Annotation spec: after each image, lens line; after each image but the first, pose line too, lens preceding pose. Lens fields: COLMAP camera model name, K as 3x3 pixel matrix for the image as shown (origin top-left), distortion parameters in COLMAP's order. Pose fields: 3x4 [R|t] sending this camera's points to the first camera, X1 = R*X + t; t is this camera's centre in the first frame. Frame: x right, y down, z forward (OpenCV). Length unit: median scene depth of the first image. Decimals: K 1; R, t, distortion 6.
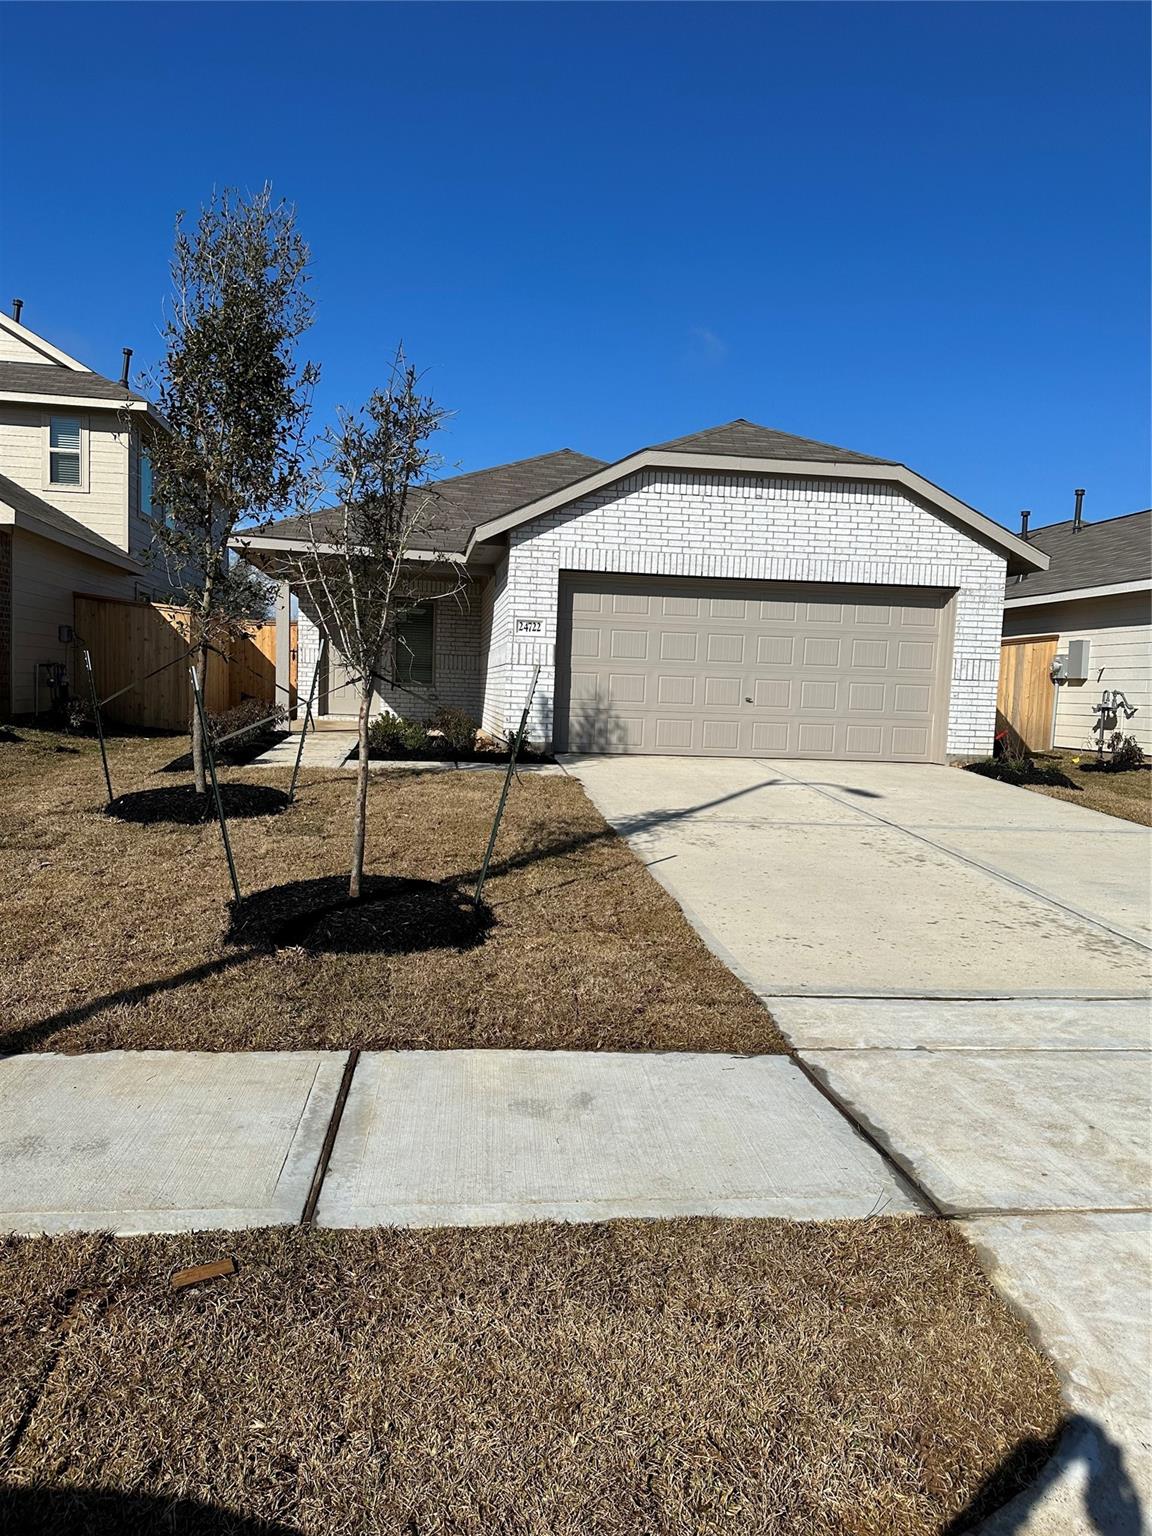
lens RADIAL K [[1062.9, 0, 574.5], [0, 1062.9, 768.8], [0, 0, 1]] dist [0.071155, -0.064673]
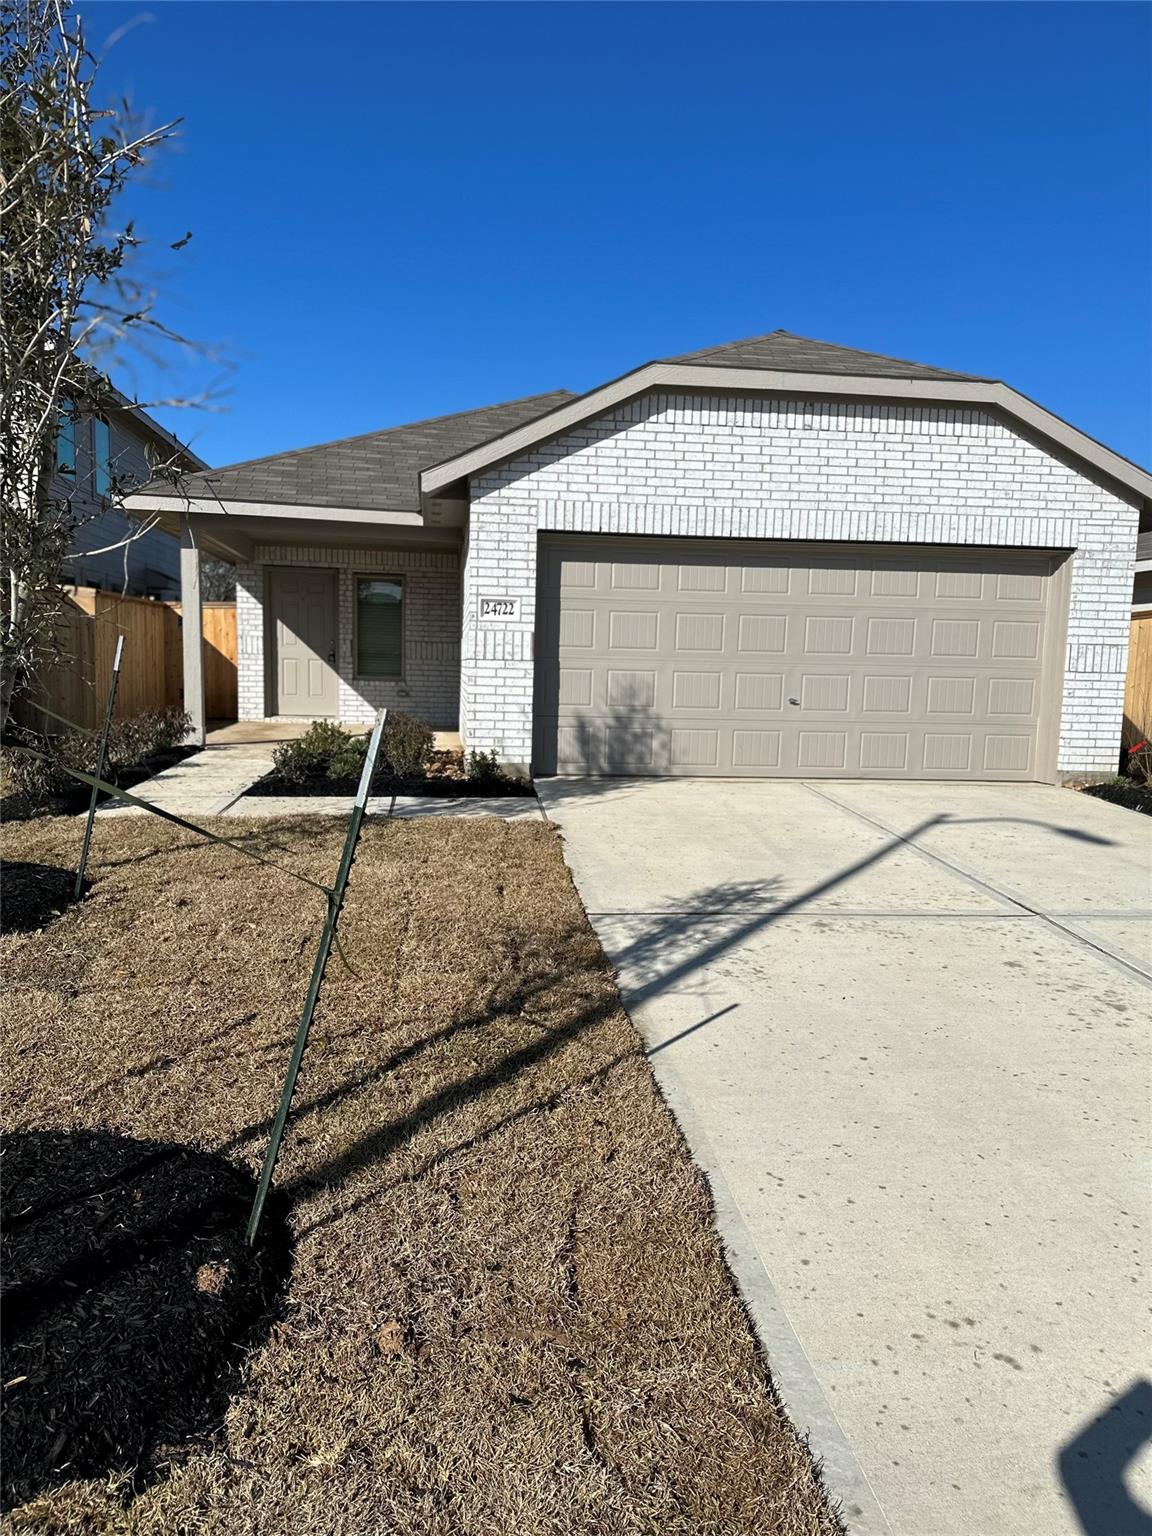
lens RADIAL K [[1062.9, 0, 571.4], [0, 1062.9, 778.8], [0, 0, 1]] dist [0.071155, -0.064673]
pose [[0.999727, -0.008406, -0.021811, 0.023871], [0.009068, 0.999496, 0.030430, -0.036913], [0.021544, -0.030620, 0.999299, 0.255824]]
